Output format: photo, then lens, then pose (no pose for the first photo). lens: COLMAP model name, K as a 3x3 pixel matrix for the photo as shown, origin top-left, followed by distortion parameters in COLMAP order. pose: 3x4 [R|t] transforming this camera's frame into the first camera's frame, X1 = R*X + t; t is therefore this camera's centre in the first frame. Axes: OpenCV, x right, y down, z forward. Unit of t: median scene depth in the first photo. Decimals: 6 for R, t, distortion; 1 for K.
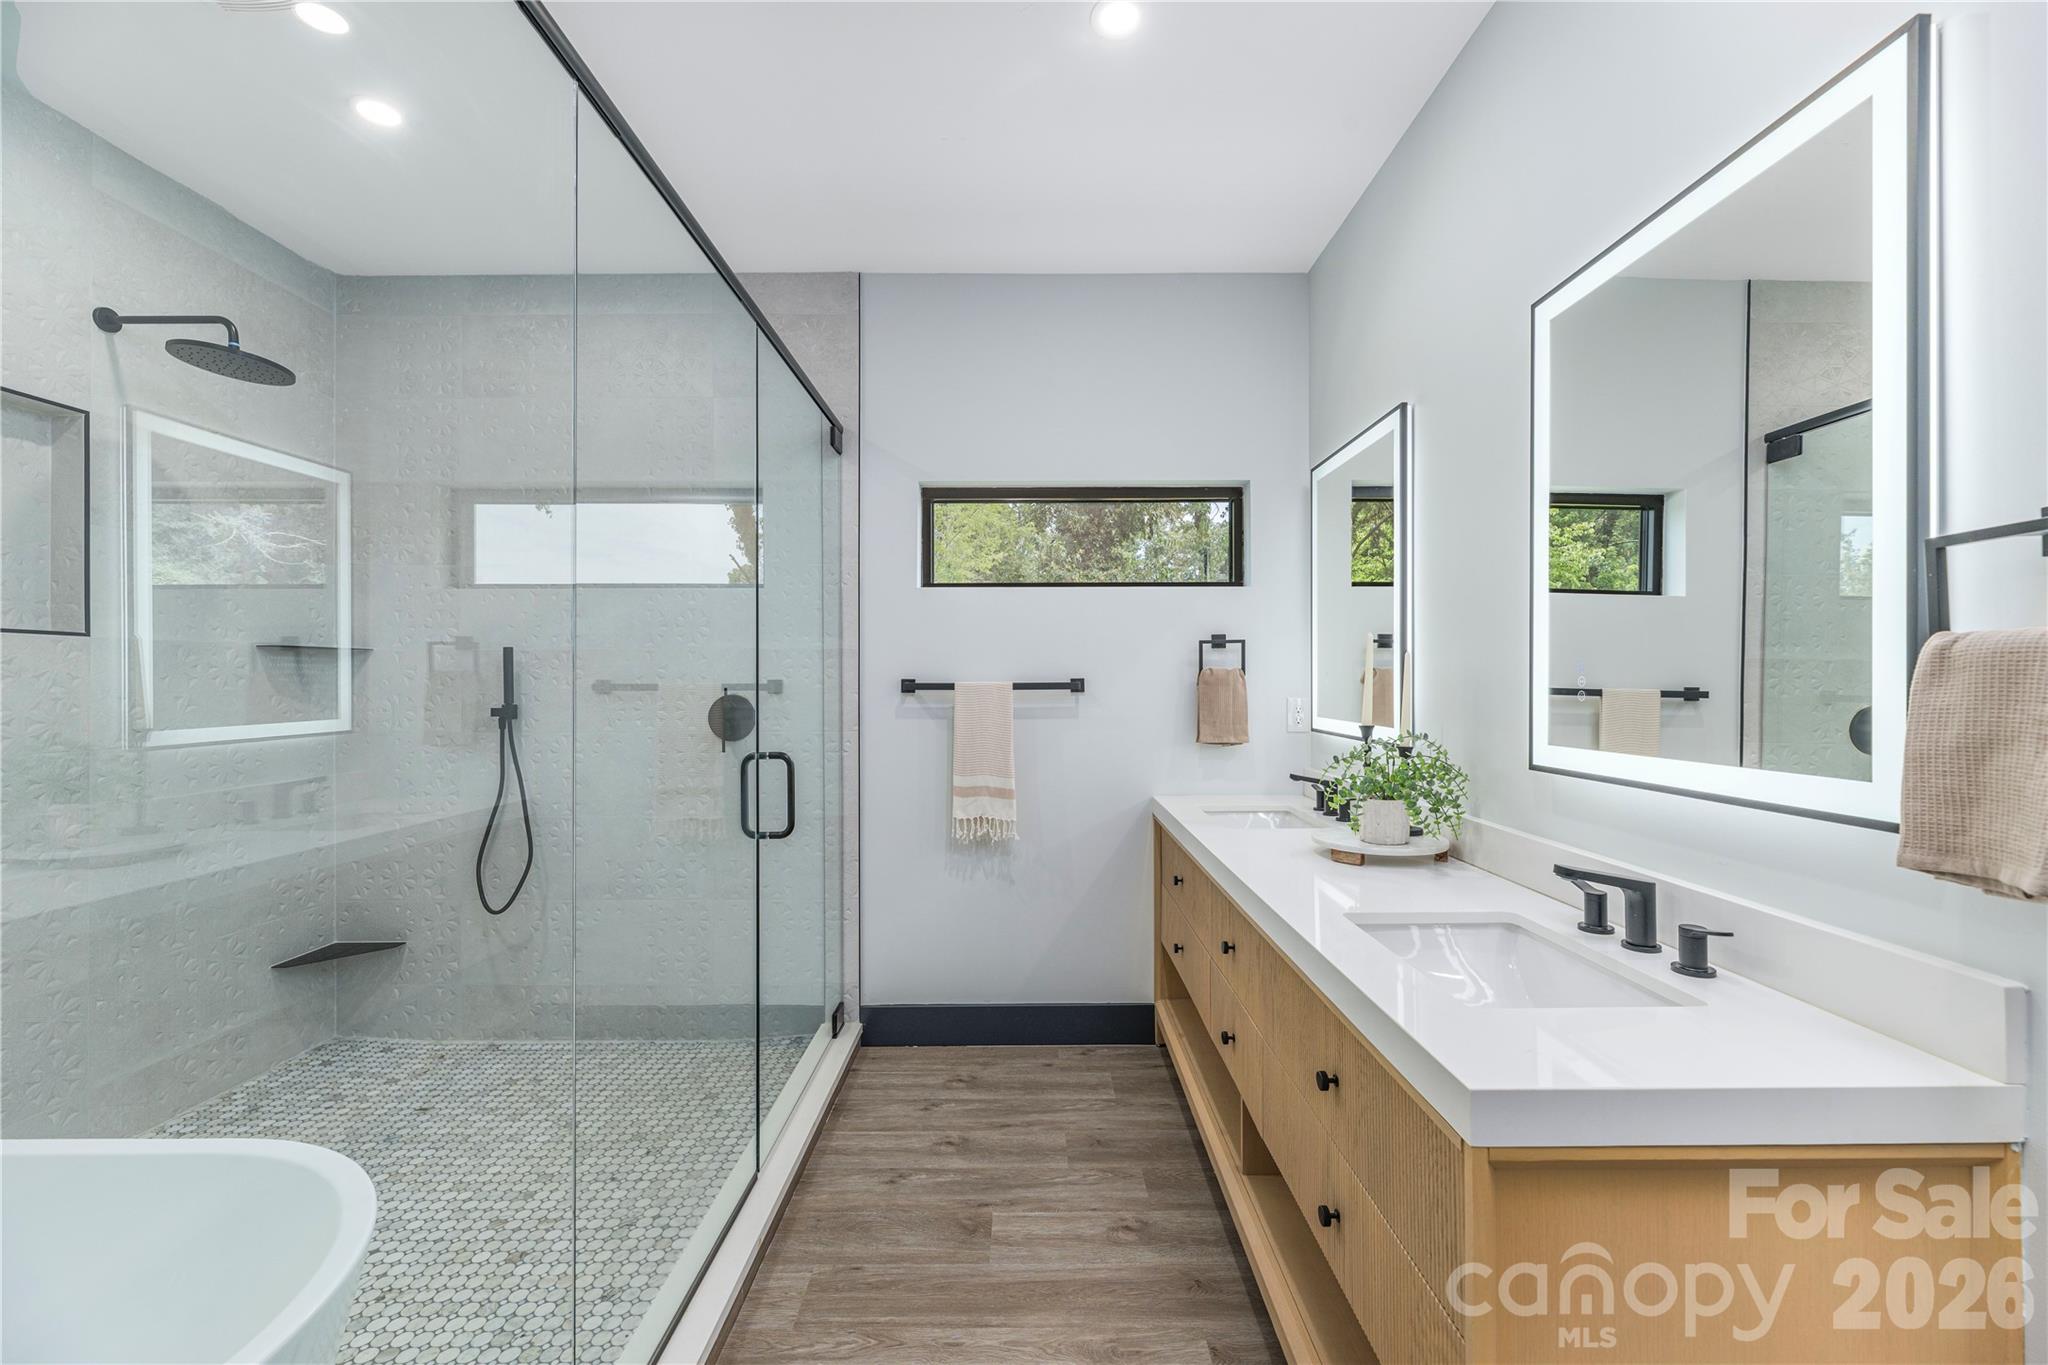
lens RADIAL K [[830.9, 0, 1028.2], [0, 830.9, 679.2], [0, 0, 1]] dist [0.000169, -0.000269]
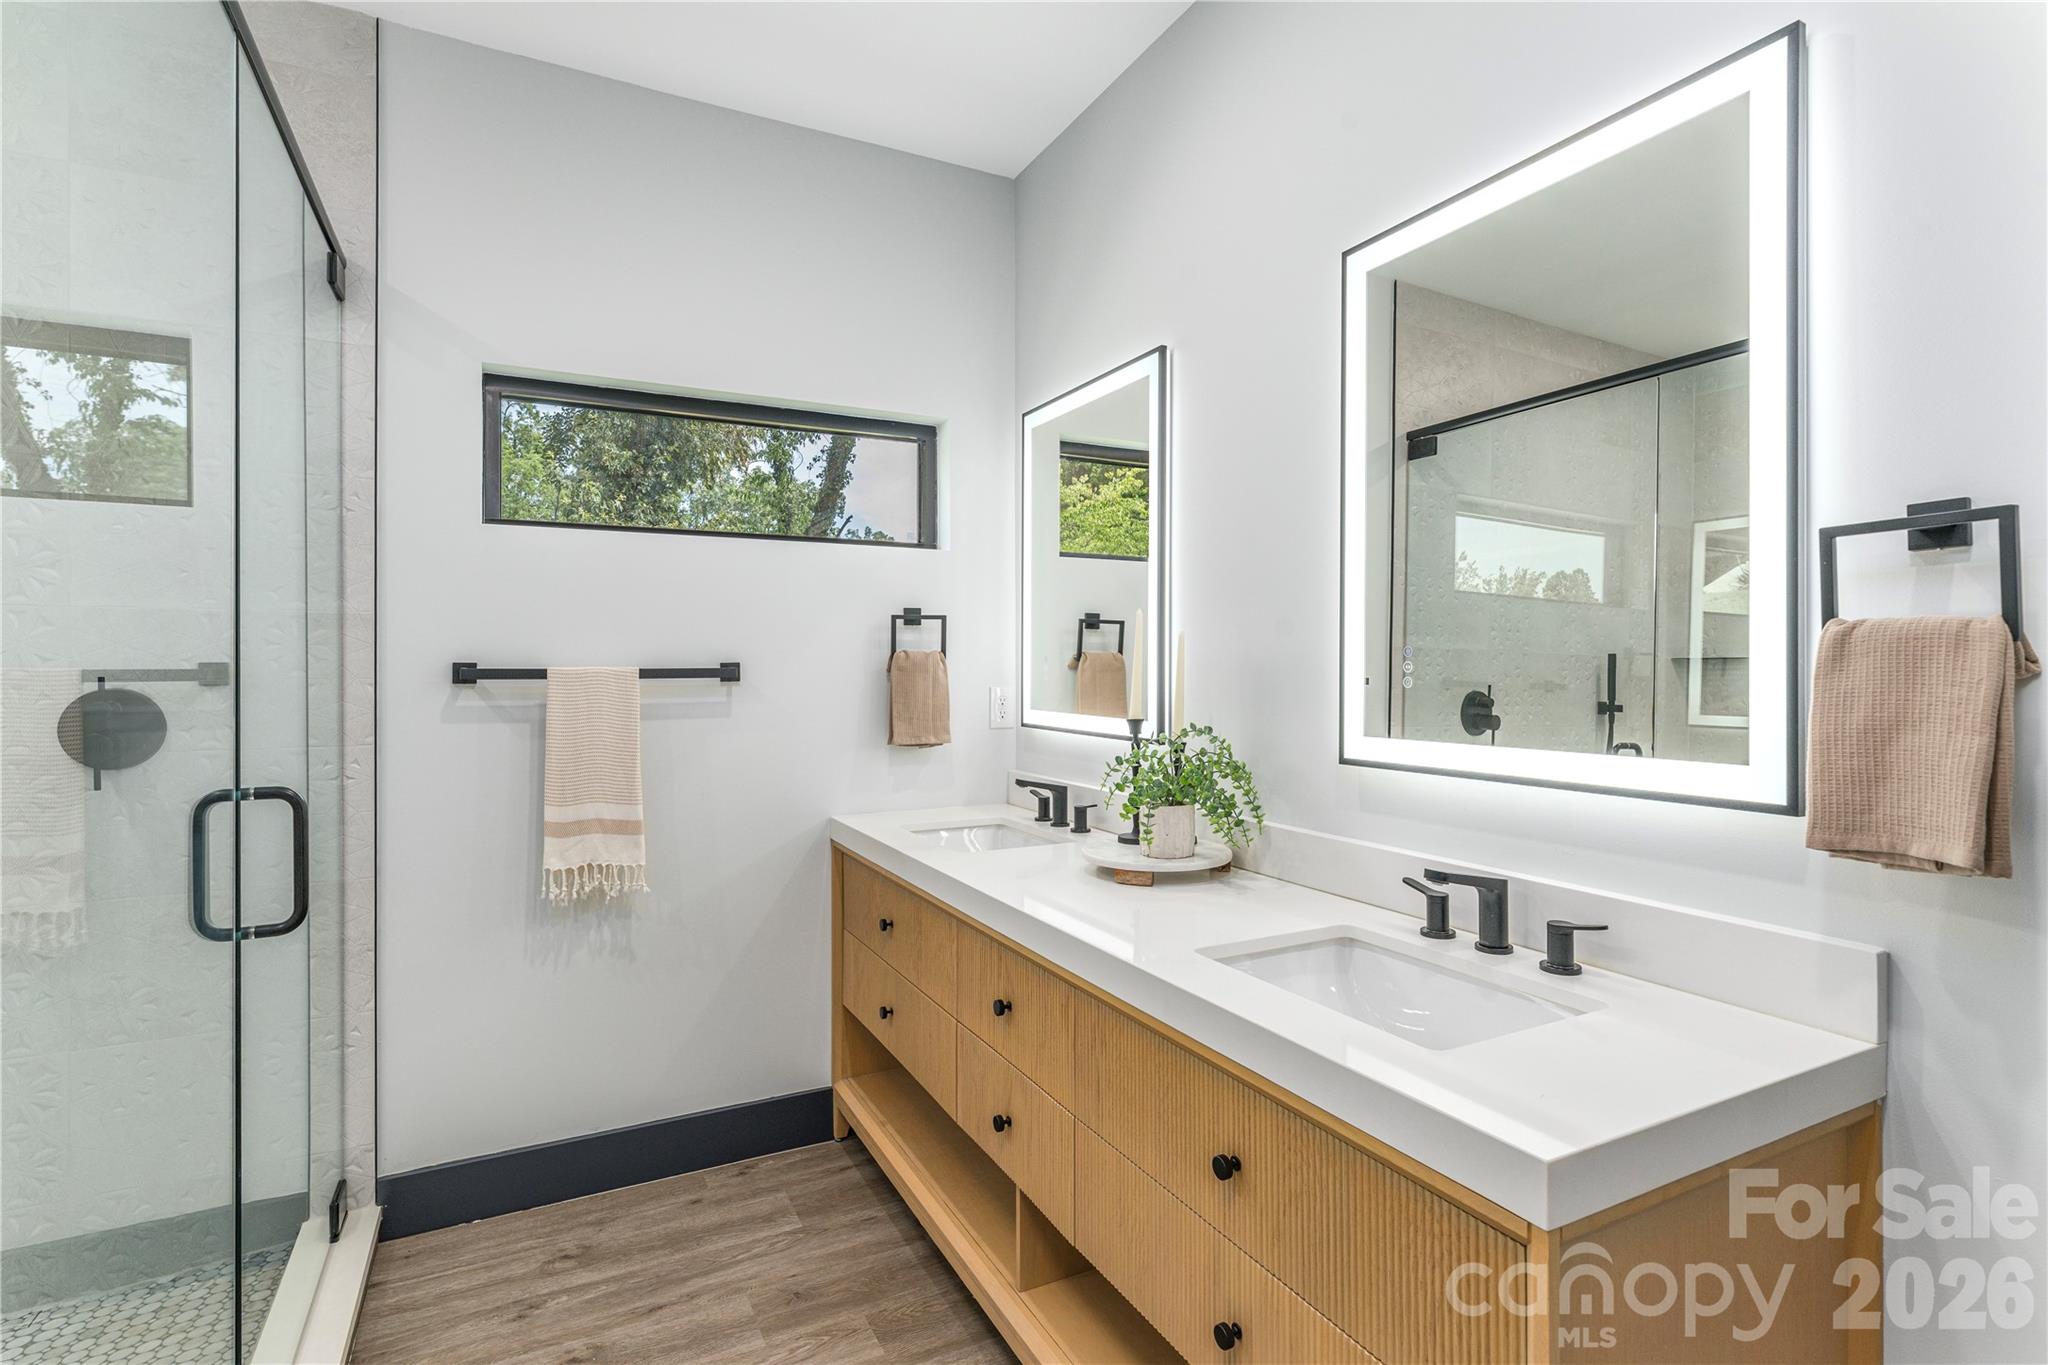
lens RADIAL K [[992.9, 0, 1026.3], [0, 992.9, 668.4], [0, 0, 1]] dist [-0.000545, 0.000182]
pose [[0.890724, 0.001356, 0.454542, -0.118515], [-0.002530, 0.999995, 0.001973, 0.001936], [-0.454537, -0.002907, 0.890723, 0.115223]]
